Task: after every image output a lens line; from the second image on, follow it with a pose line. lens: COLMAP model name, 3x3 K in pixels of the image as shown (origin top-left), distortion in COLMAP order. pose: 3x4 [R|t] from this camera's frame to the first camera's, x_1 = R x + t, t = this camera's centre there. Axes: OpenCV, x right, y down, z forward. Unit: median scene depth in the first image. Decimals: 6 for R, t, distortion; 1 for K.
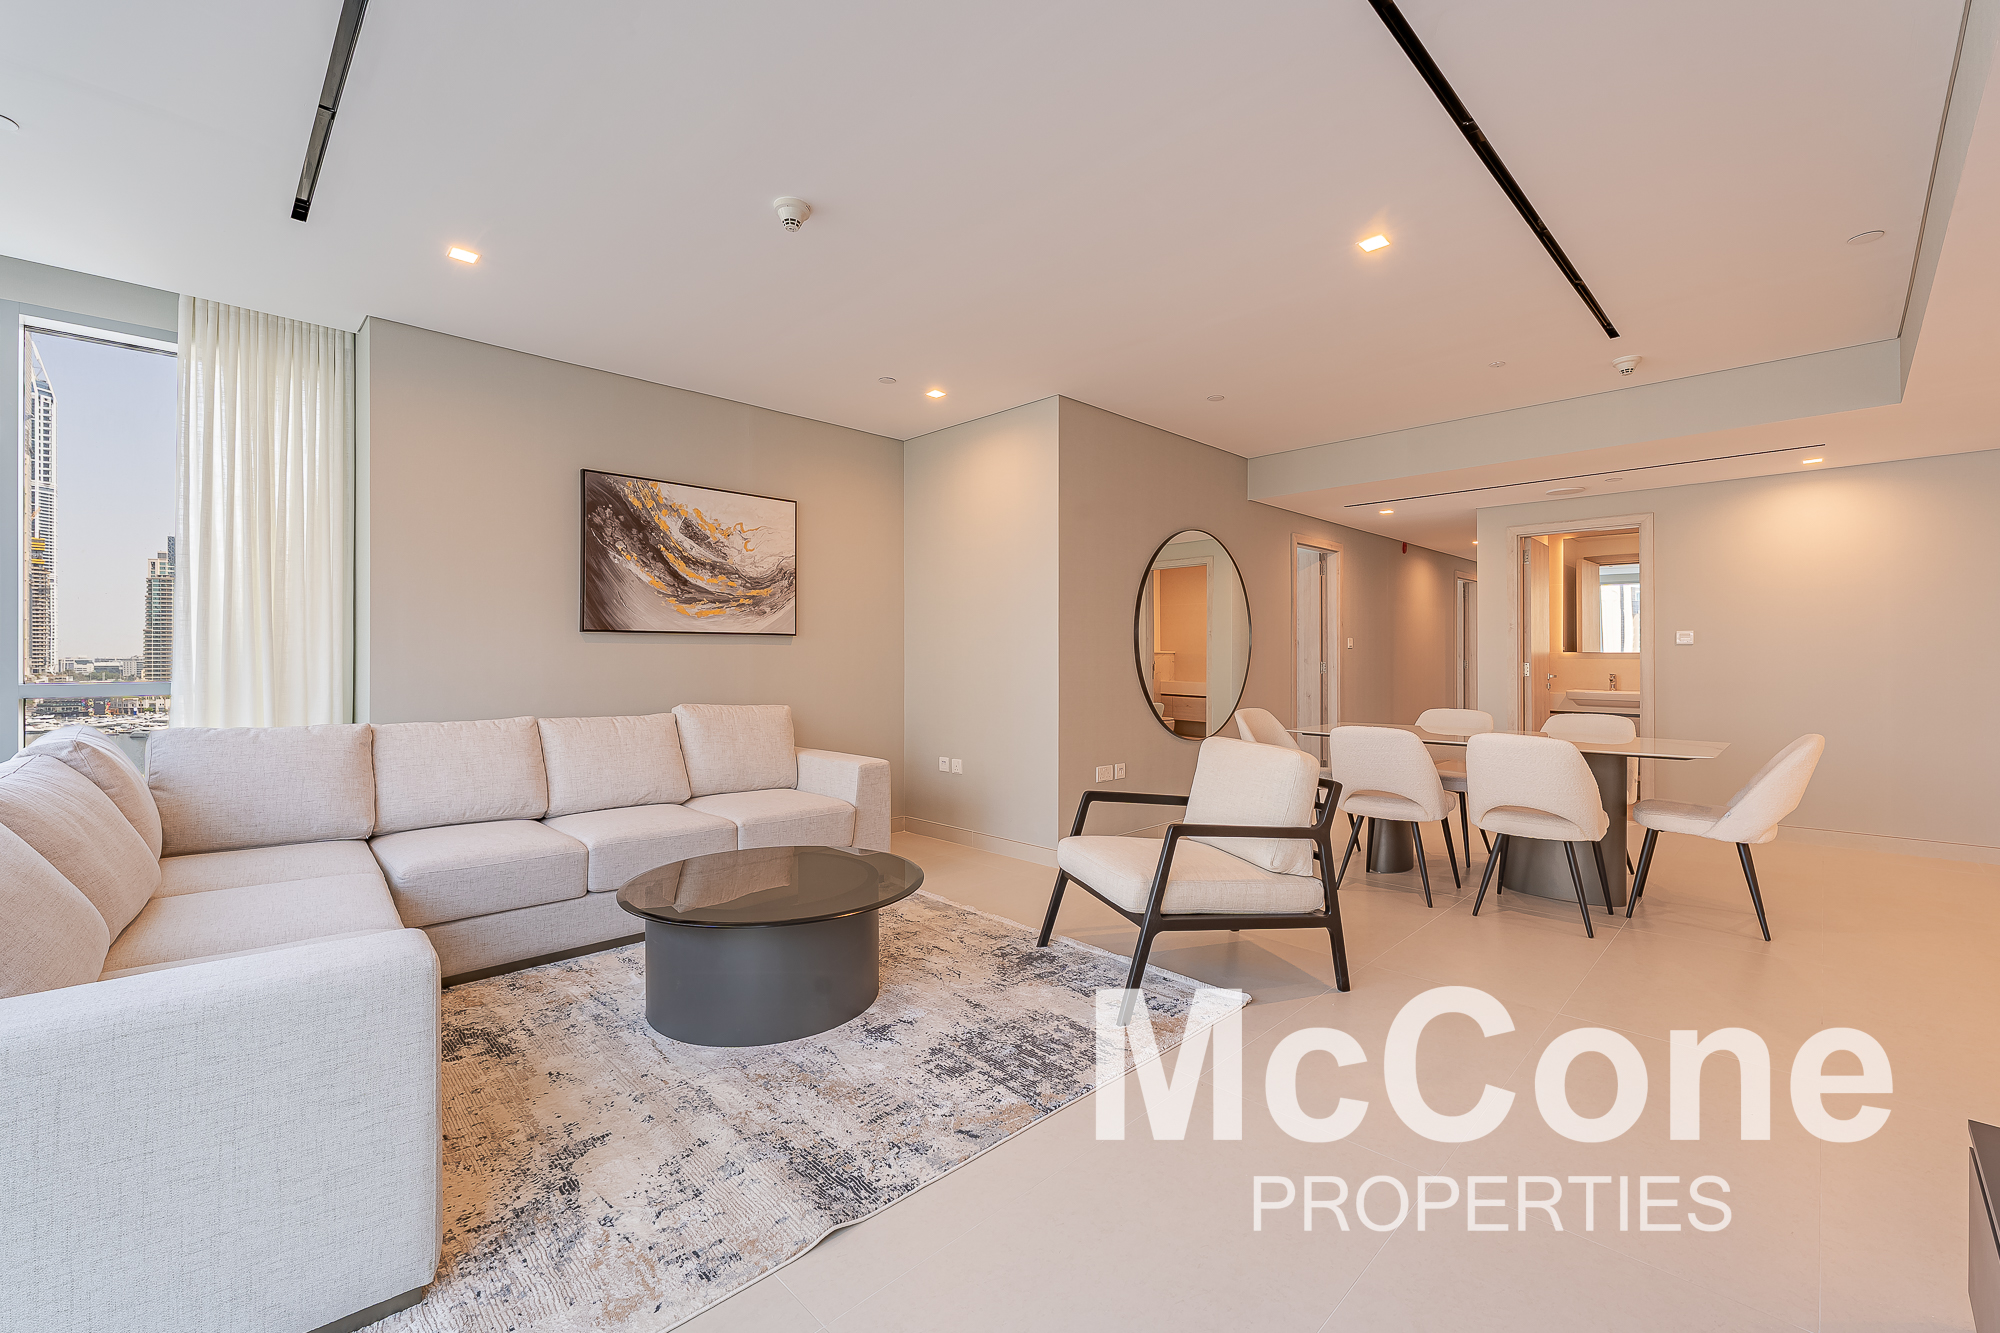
lens RADIAL K [[817.9, 0, 1003.3], [0, 817.9, 652.7], [0, 0, 1]] dist [0.002065, -0.000670]
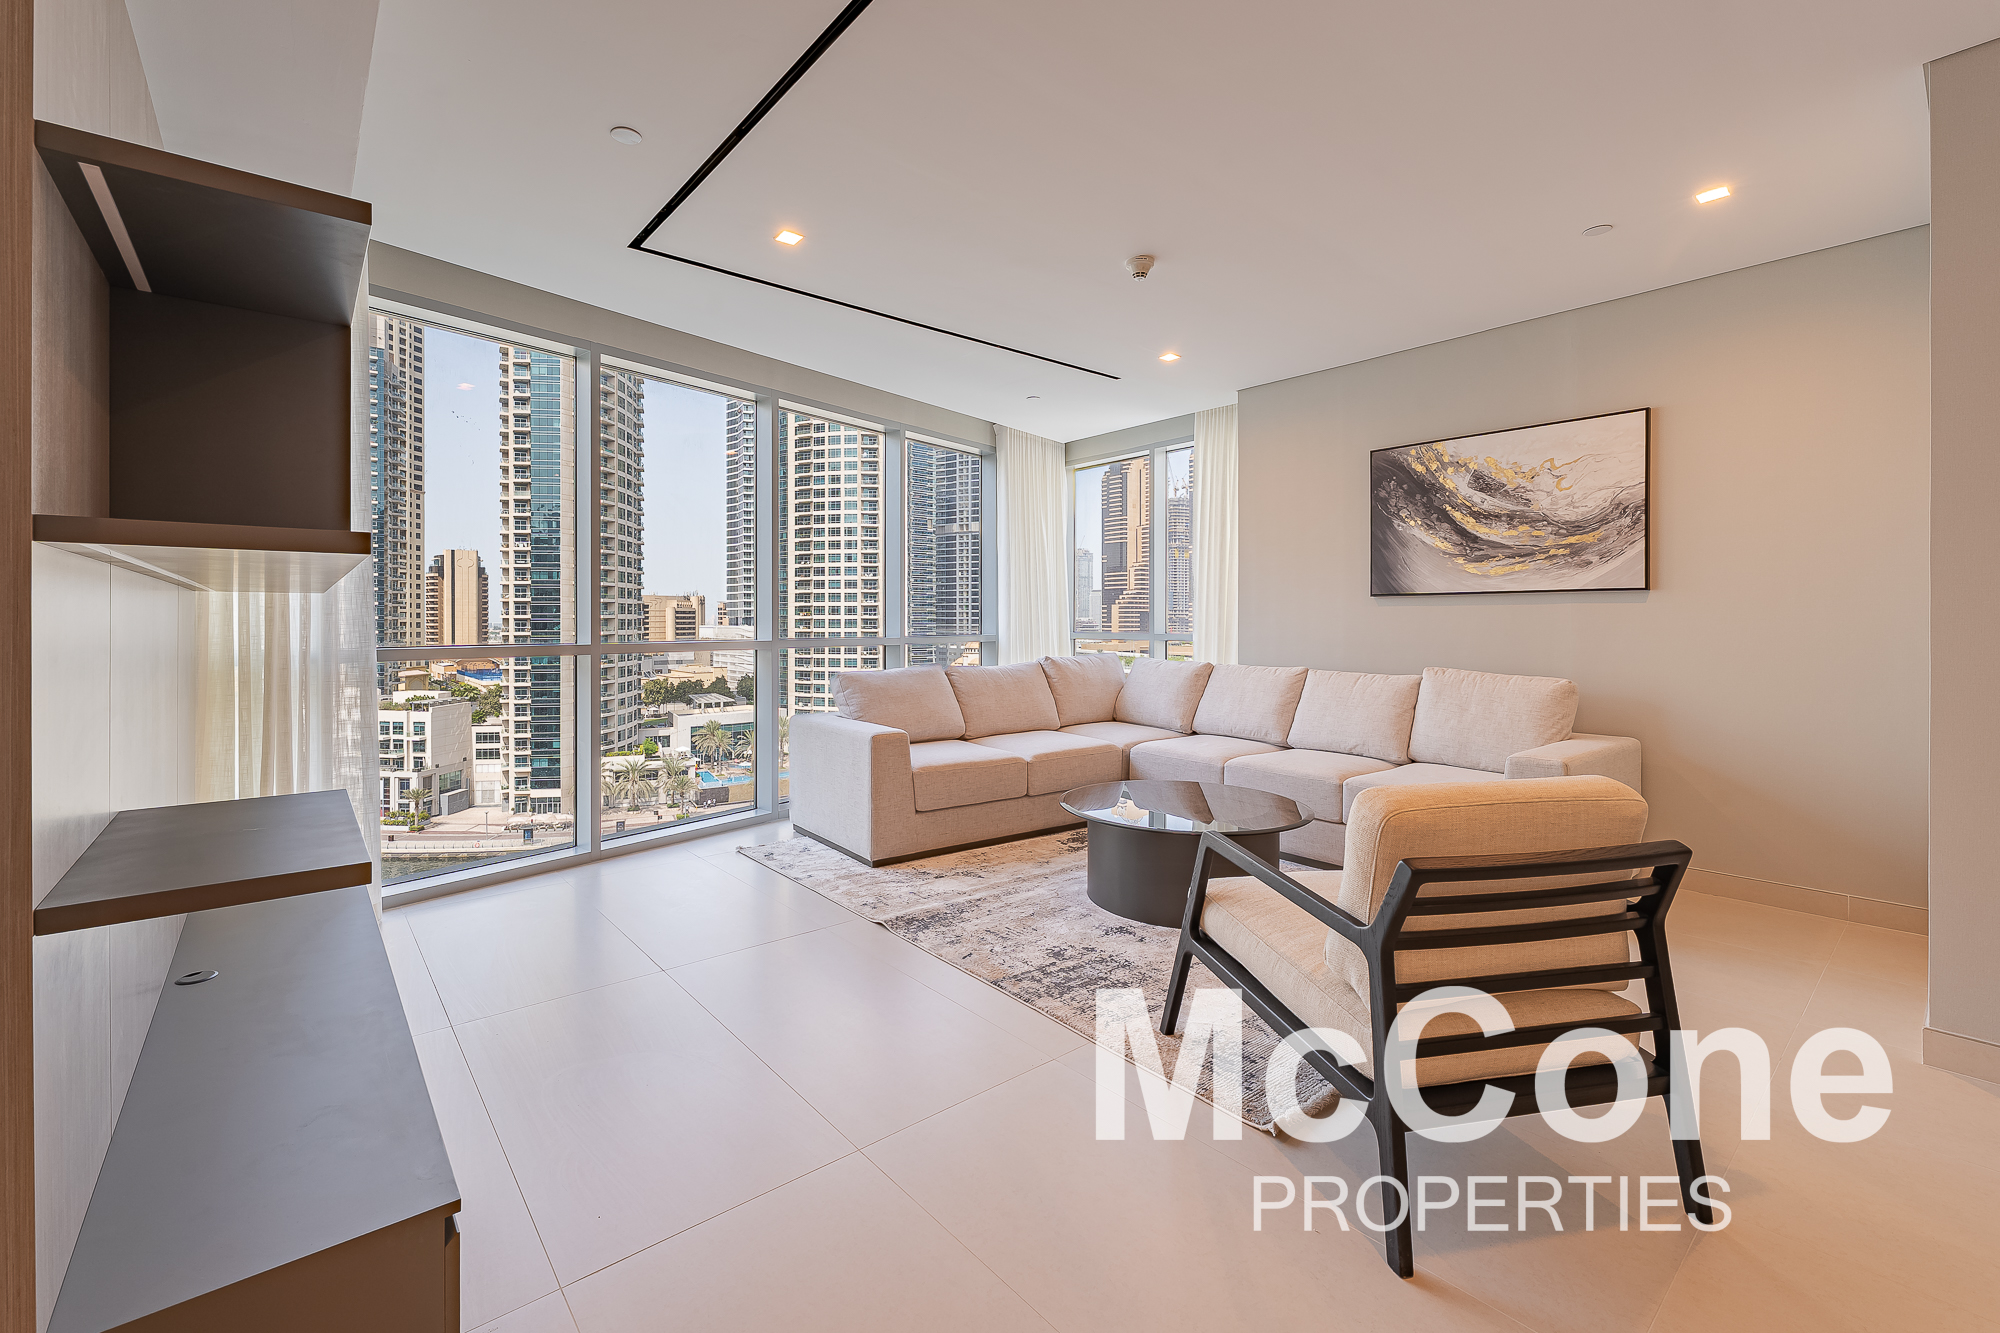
lens RADIAL K [[817.9, 0, 951.5], [0, 817.9, 620.5], [0, 0, 1]] dist [0.002065, -0.000670]
pose [[-0.097817, 0.000562, -0.995204, 0.614305], [0.006201, 0.999981, -0.000045, 0.003479], [0.995185, -0.006176, -0.097818, 0.501413]]
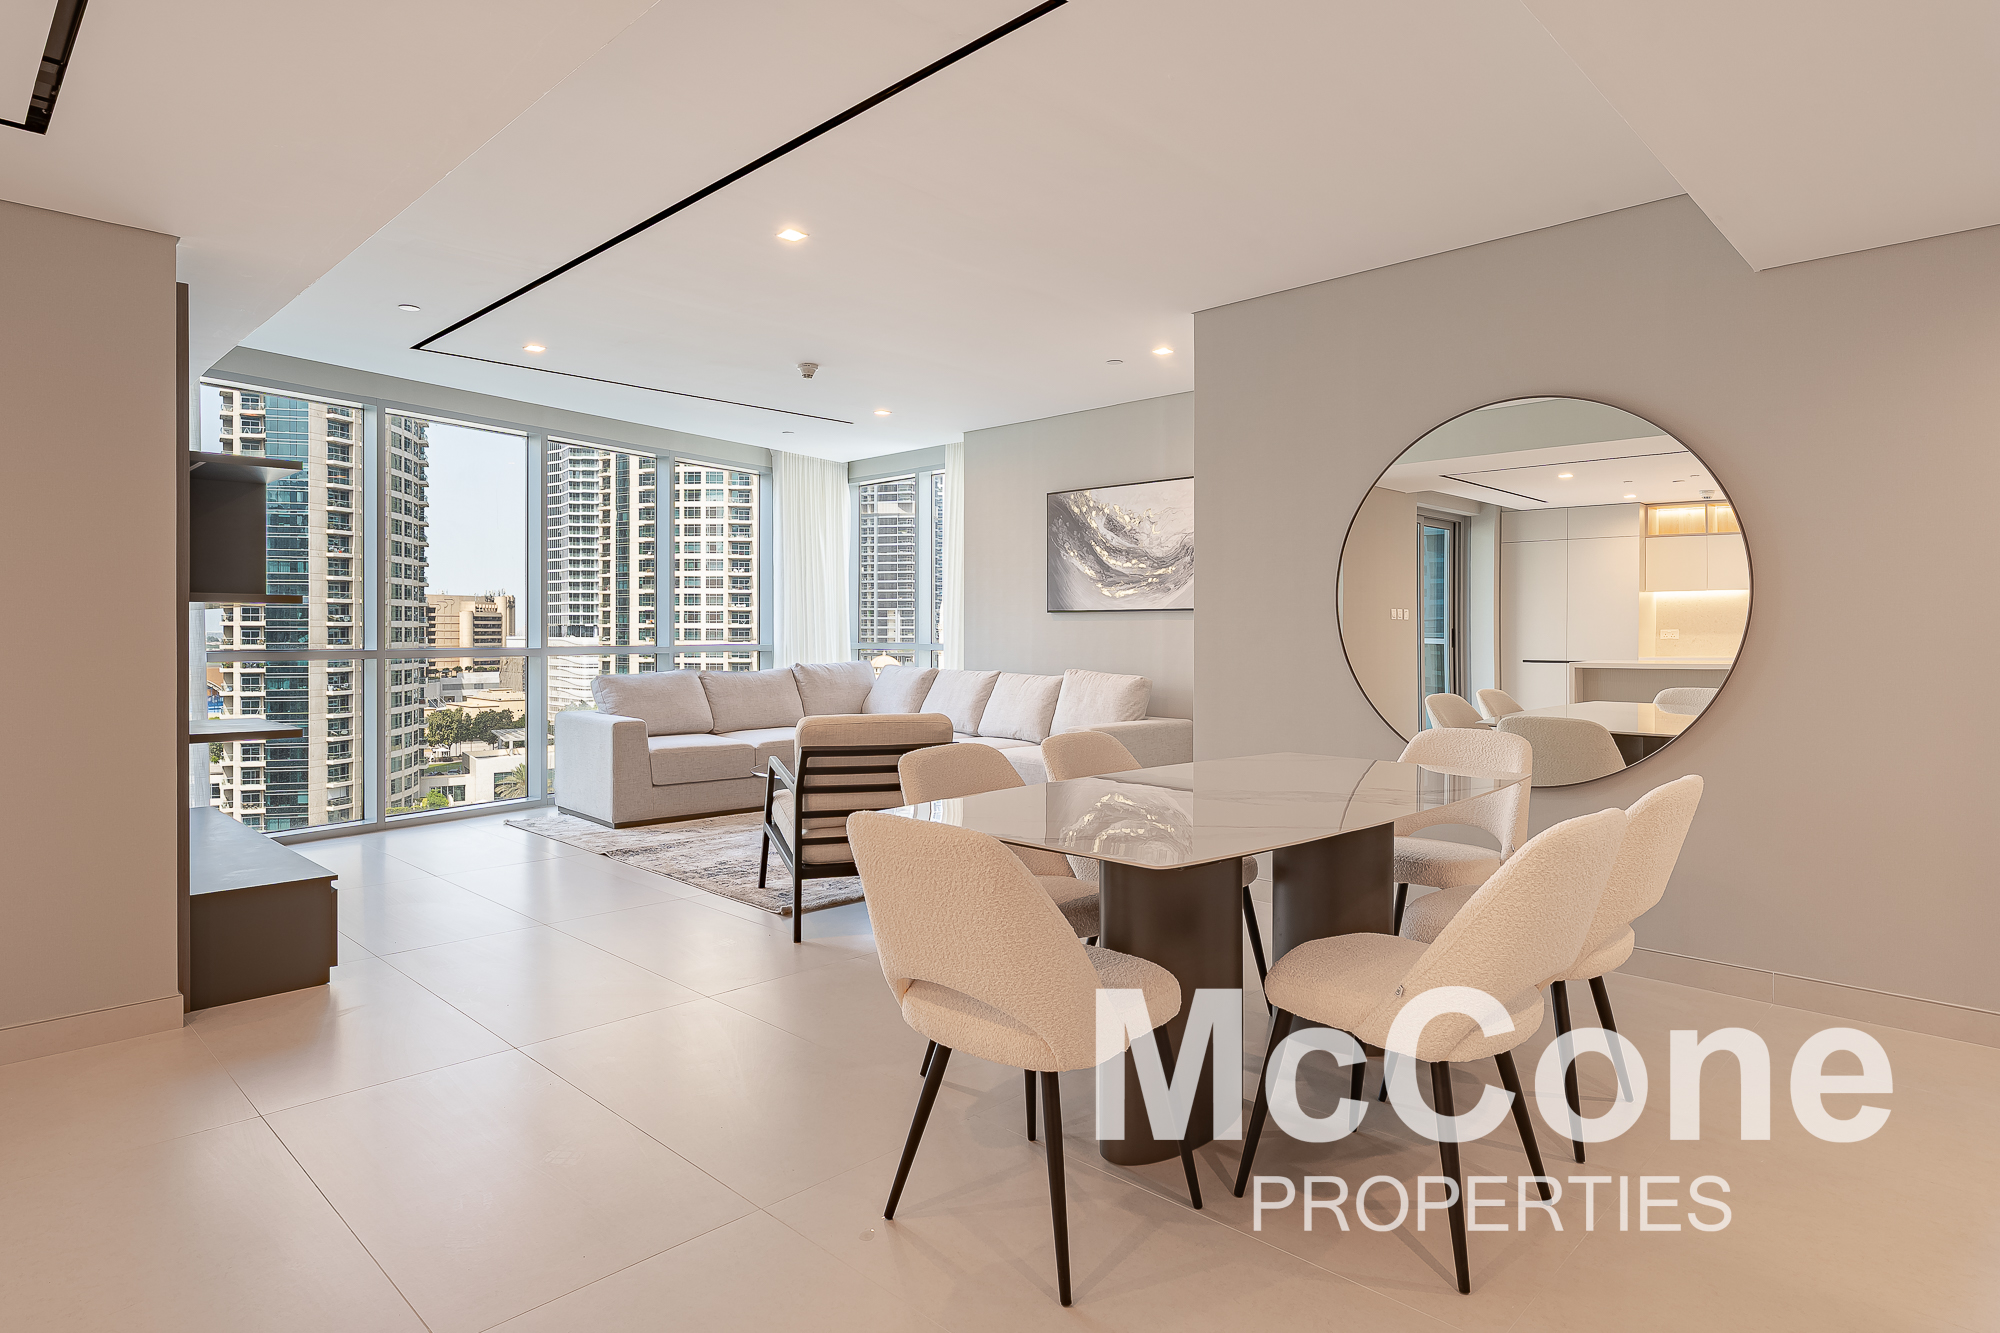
lens RADIAL K [[1092.1, 0, 962.1], [0, 1092.1, 635.4], [0, 0, 1]] dist [0.006386, 0.002797]
pose [[-0.003473, 0.004246, -0.999985, 1.220845], [0.002859, 0.999987, 0.004236, 0.003705], [0.999990, -0.002844, -0.003485, 0.806055]]
